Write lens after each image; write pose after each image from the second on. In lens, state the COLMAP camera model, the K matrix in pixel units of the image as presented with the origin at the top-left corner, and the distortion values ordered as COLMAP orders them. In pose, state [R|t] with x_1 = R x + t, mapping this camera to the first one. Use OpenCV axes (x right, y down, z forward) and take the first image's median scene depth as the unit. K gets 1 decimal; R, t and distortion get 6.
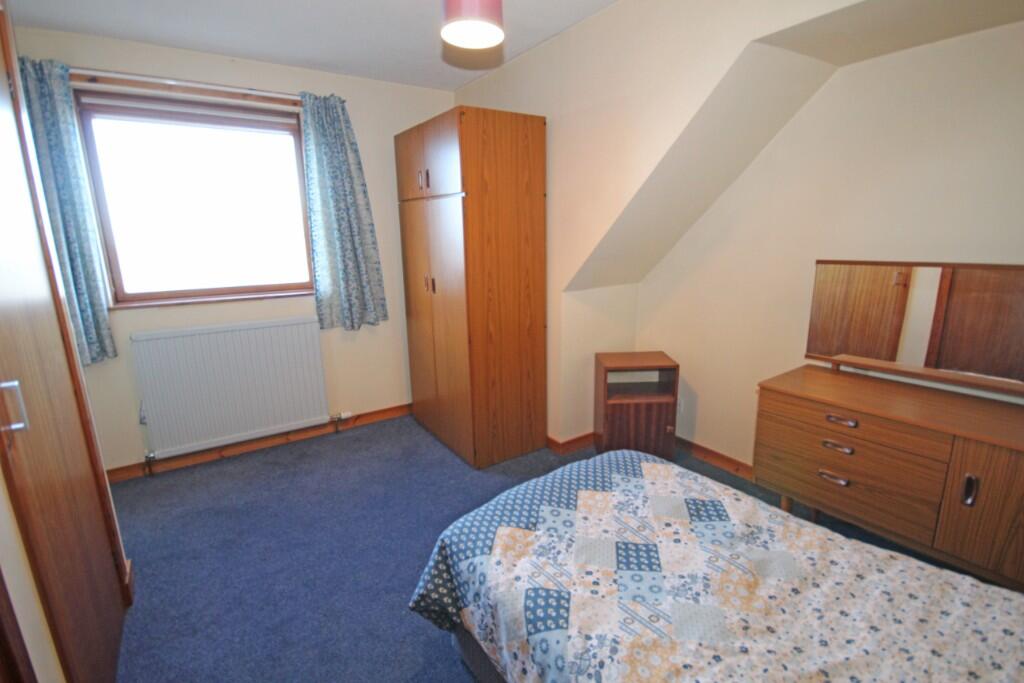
lens RADIAL K [[475.1, 0, 517.6], [0, 475.1, 343.7], [0, 0, 1]] dist [-0.001853, -0.001185]
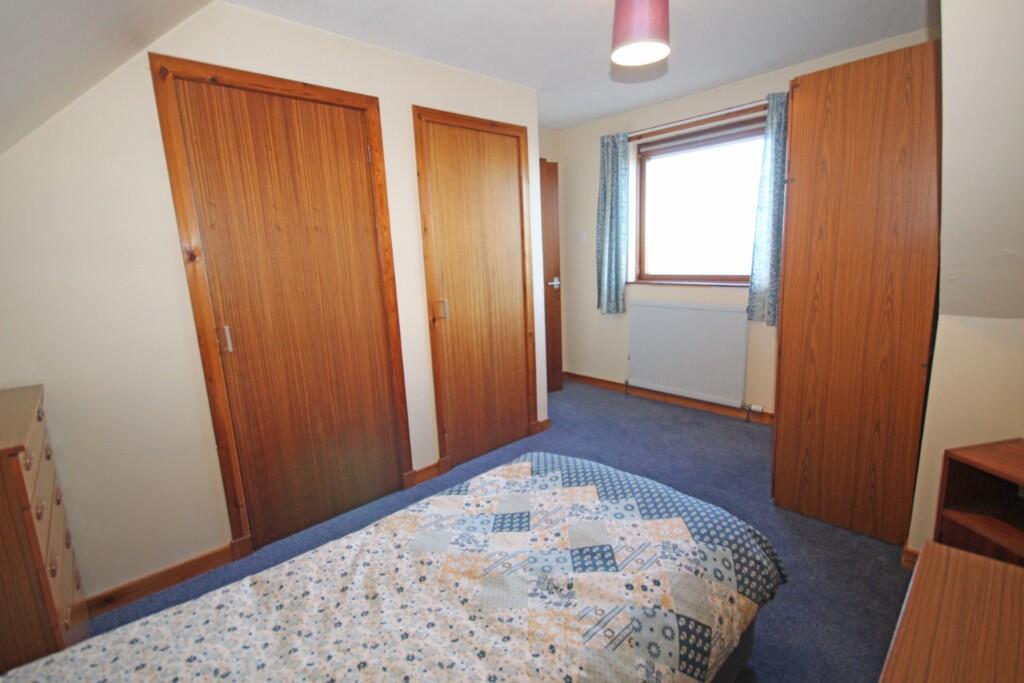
lens RADIAL K [[475.1, 0, 517.6], [0, 475.1, 343.7], [0, 0, 1]] dist [-0.001853, -0.001185]
pose [[0.151966, 0.202146, -0.967493, 0.995737], [-0.179966, 0.968158, 0.174017, -0.130707], [0.971863, 0.147671, 0.183507, 0.581024]]
